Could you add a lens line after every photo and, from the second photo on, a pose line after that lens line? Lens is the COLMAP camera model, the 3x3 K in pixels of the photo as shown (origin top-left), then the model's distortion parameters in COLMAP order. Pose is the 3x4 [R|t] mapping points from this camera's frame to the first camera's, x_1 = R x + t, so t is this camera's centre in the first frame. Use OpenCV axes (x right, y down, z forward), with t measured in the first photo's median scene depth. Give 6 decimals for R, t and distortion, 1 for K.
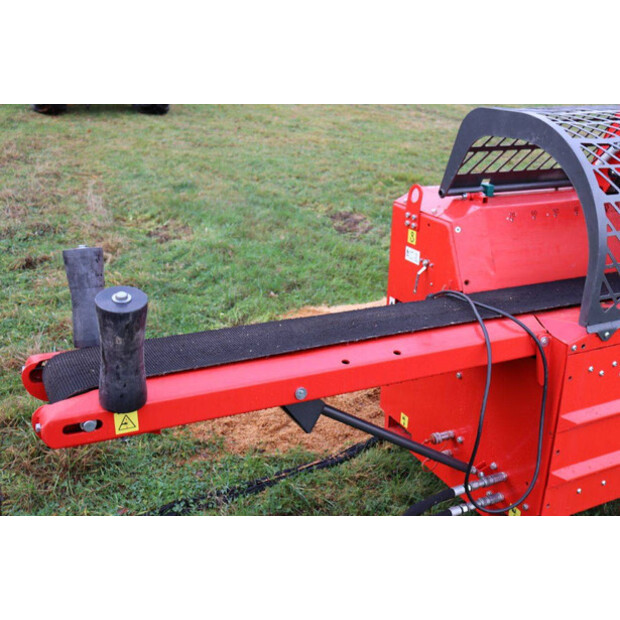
lens RADIAL K [[695.3, 0, 310.0], [0, 695.3, 310.0], [0, 0, 1]] dist [-0.012822, 0.013653]
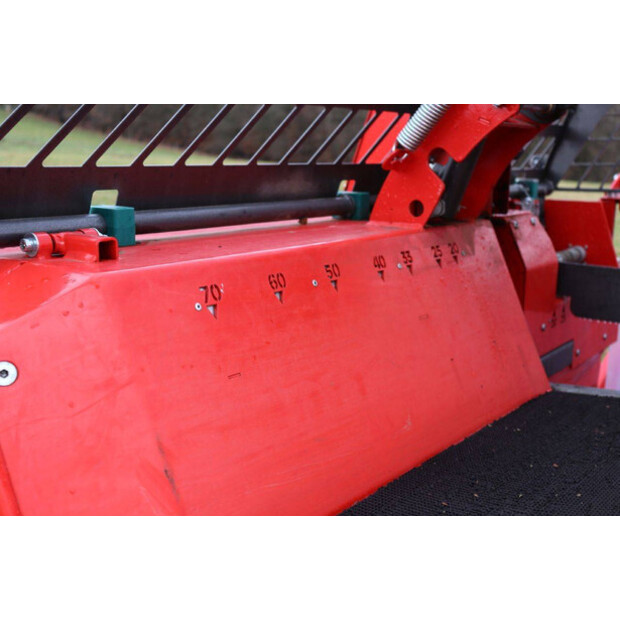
lens RADIAL K [[804.7, 0, 310.0], [0, 804.7, 310.0], [0, 0, 1]] dist [-0.001785, -0.008393]
pose [[0.892600, -0.106939, 0.437984, 0.180258], [0.175933, 0.977063, -0.119984, -0.082371], [-0.415107, 0.184153, 0.890940, 0.681881]]
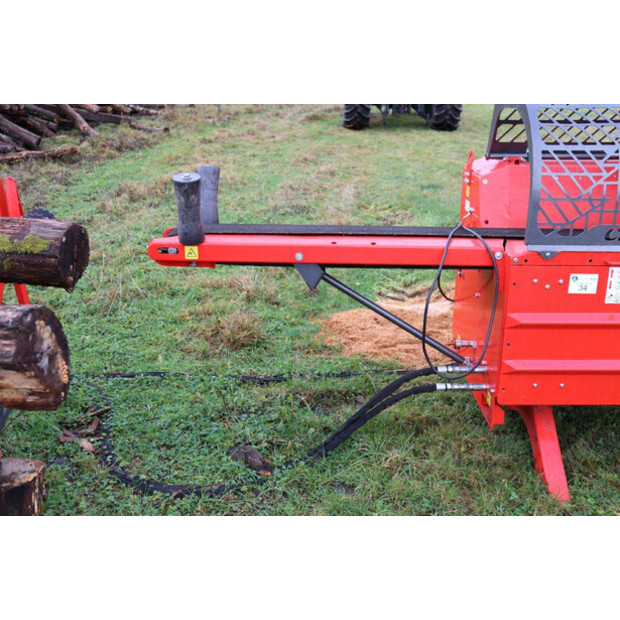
lens RADIAL K [[695.3, 0, 310.0], [0, 695.3, 310.0], [0, 0, 1]] dist [-0.012822, 0.013653]
pose [[0.890955, 0.125711, -0.436345, 0.496224], [-0.142347, 0.989802, -0.005490, 0.169224], [0.431205, 0.067003, 0.899763, -0.287139]]
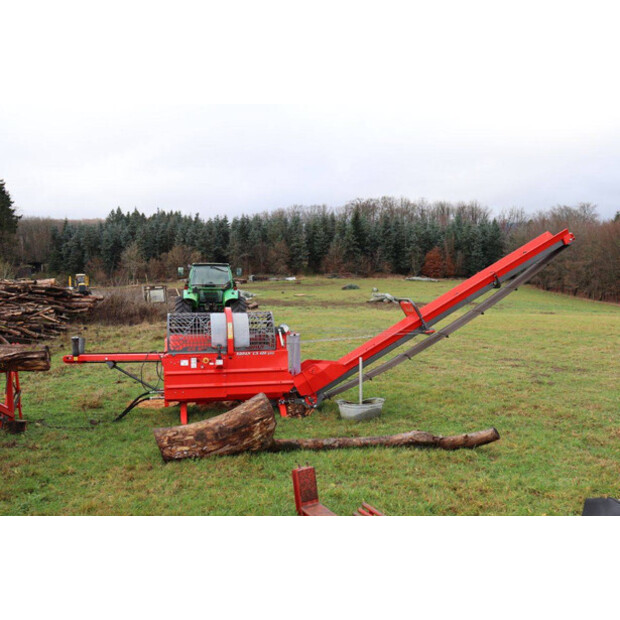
lens RADIAL K [[695.2, 0, 310.0], [0, 695.2, 310.0], [0, 0, 1]] dist [-0.000183, 0.000532]
pose [[0.950415, -0.042721, -0.308035, 2.314757], [-0.068336, 0.937619, -0.340882, 1.084627], [0.303382, 0.345029, 0.888208, -2.564889]]
